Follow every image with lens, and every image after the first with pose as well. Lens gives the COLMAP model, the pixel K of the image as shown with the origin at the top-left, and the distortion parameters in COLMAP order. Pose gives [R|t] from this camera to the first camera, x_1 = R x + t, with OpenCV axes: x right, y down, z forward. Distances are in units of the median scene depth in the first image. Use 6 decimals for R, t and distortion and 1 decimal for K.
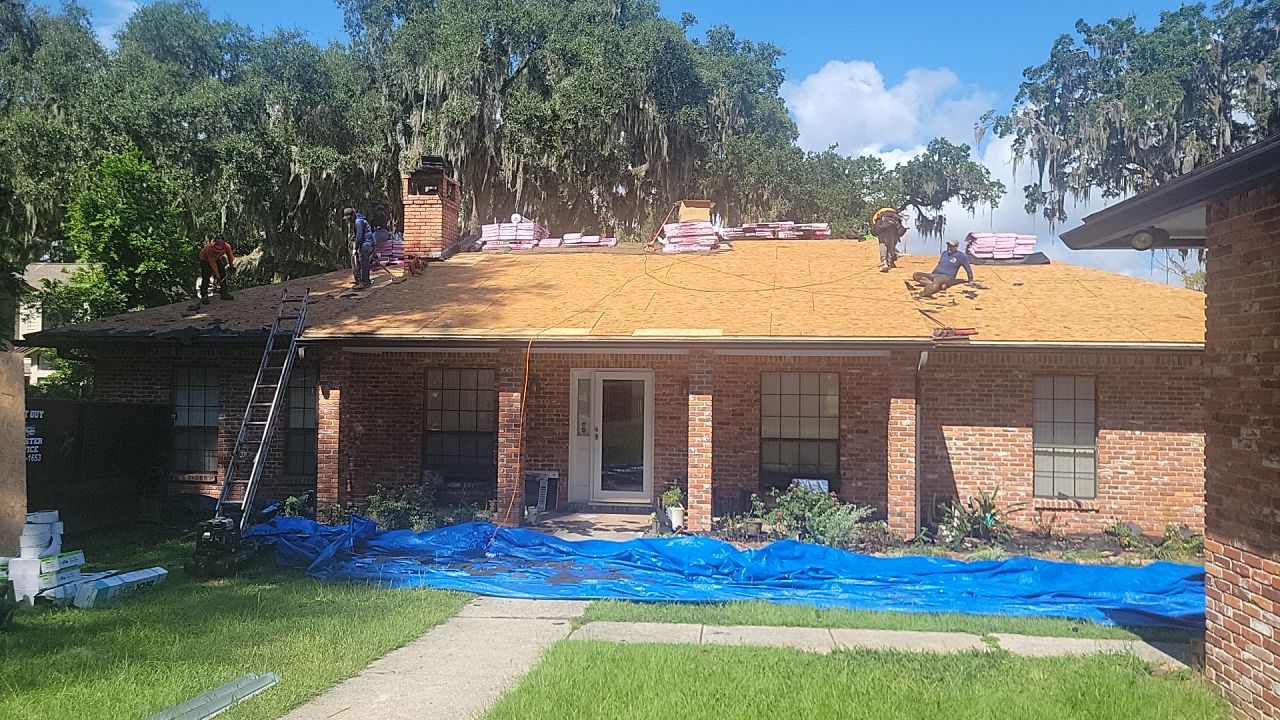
lens RADIAL K [[979.6, 0, 626.5], [0, 979.6, 352.9], [0, 0, 1]] dist [0.042590, -0.035898]
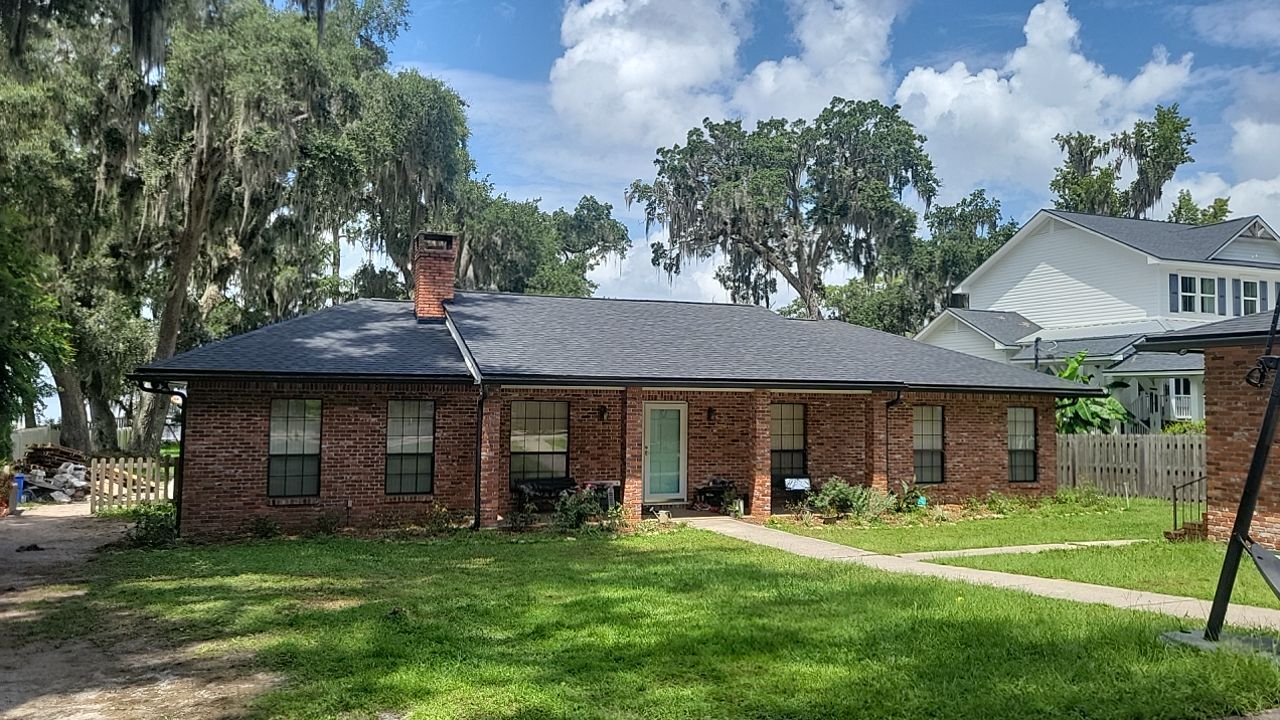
lens RADIAL K [[974.7, 0, 648.1], [0, 974.7, 351.8], [0, 0, 1]] dist [0.041031, -0.007969]
pose [[0.875793, 0.022774, 0.482149, -0.199204], [-0.010748, 0.999559, -0.027692, -0.004179], [-0.482567, 0.019070, 0.875652, -0.044865]]
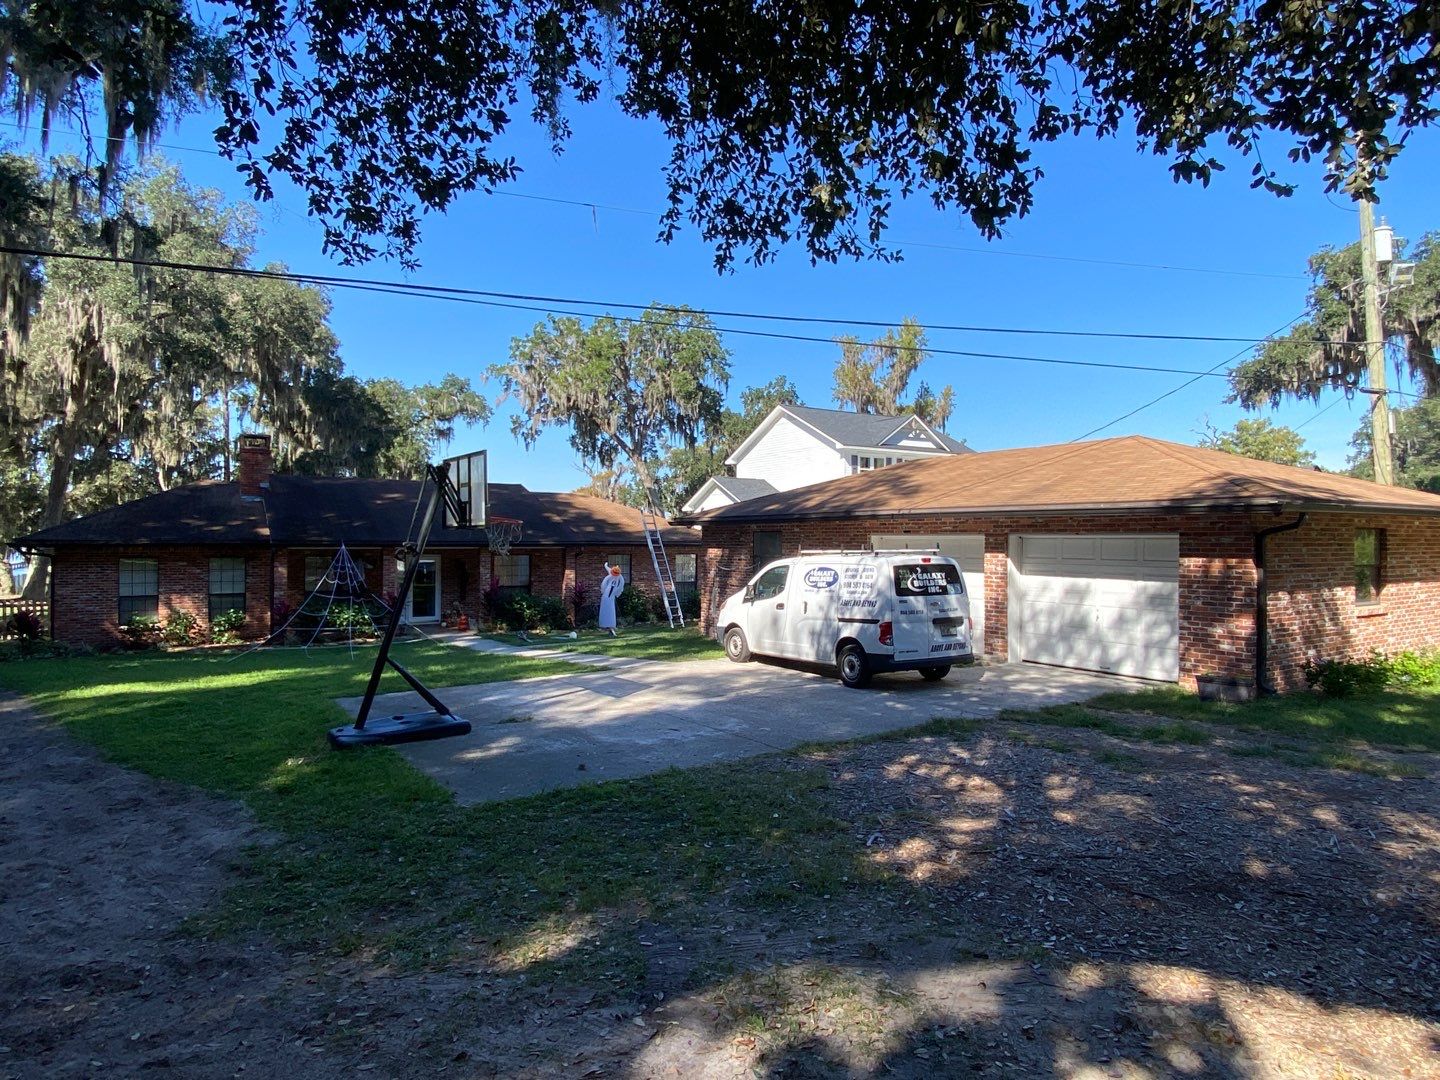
lens RADIAL K [[859.9, 0, 723.1], [0, 859.9, 543.0], [0, 0, 1]] dist [0.000612, 0.000214]
pose [[0.771241, -0.011348, 0.636442, -0.190436], [-0.006635, 0.999643, 0.025864, -0.016792], [-0.636509, -0.024170, 0.770891, -0.213513]]
